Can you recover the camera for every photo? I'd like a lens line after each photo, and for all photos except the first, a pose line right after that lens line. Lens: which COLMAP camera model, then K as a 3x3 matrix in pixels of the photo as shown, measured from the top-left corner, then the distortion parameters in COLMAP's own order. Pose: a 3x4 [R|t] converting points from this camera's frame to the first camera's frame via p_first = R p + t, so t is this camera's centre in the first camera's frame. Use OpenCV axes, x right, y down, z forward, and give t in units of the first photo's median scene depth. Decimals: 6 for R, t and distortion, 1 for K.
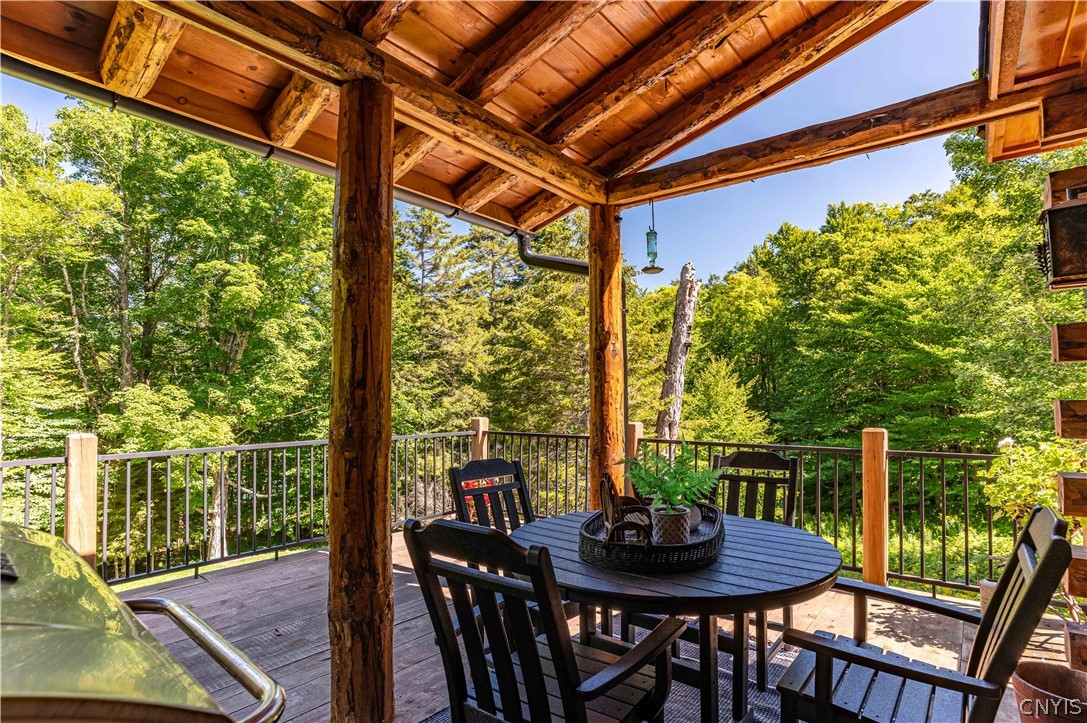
lens RADIAL K [[535.4, 0, 549.3], [0, 535.4, 359.7], [0, 0, 1]] dist [-0.069062, 0.032274]
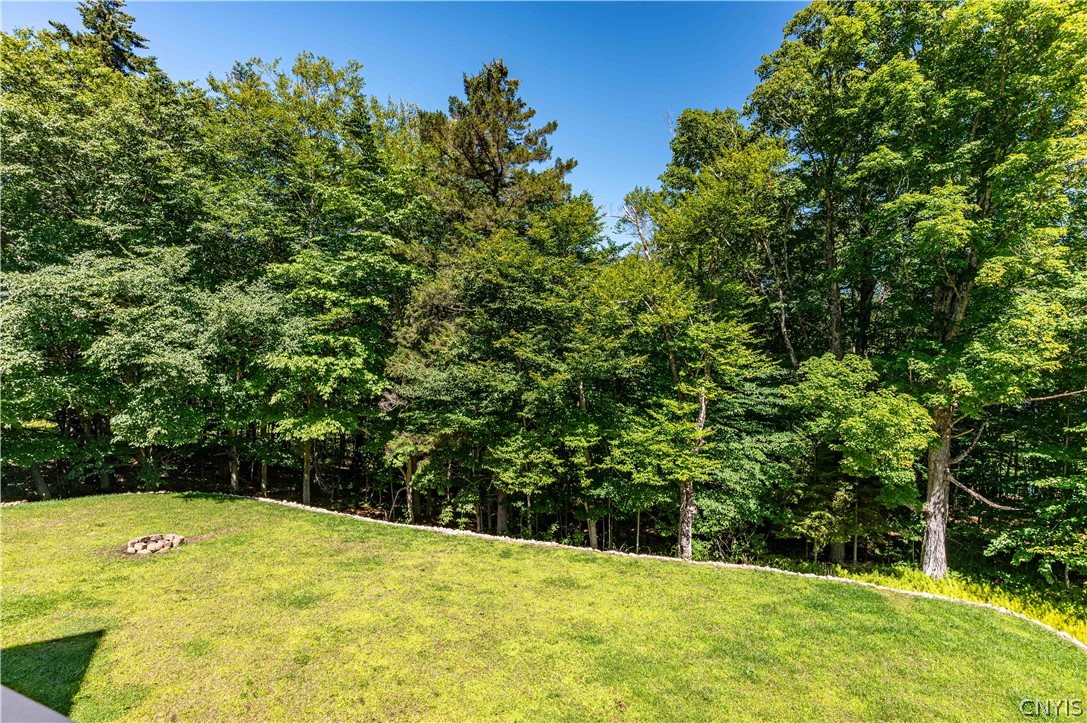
lens RADIAL K [[535.4, 0, 549.3], [0, 535.4, 359.7], [0, 0, 1]] dist [-0.069062, 0.032274]
pose [[0.282725, 0.006764, -0.959177, -0.042559], [0.047293, 0.998661, 0.020982, 0.014192], [0.958034, -0.051295, 0.282026, 0.246898]]
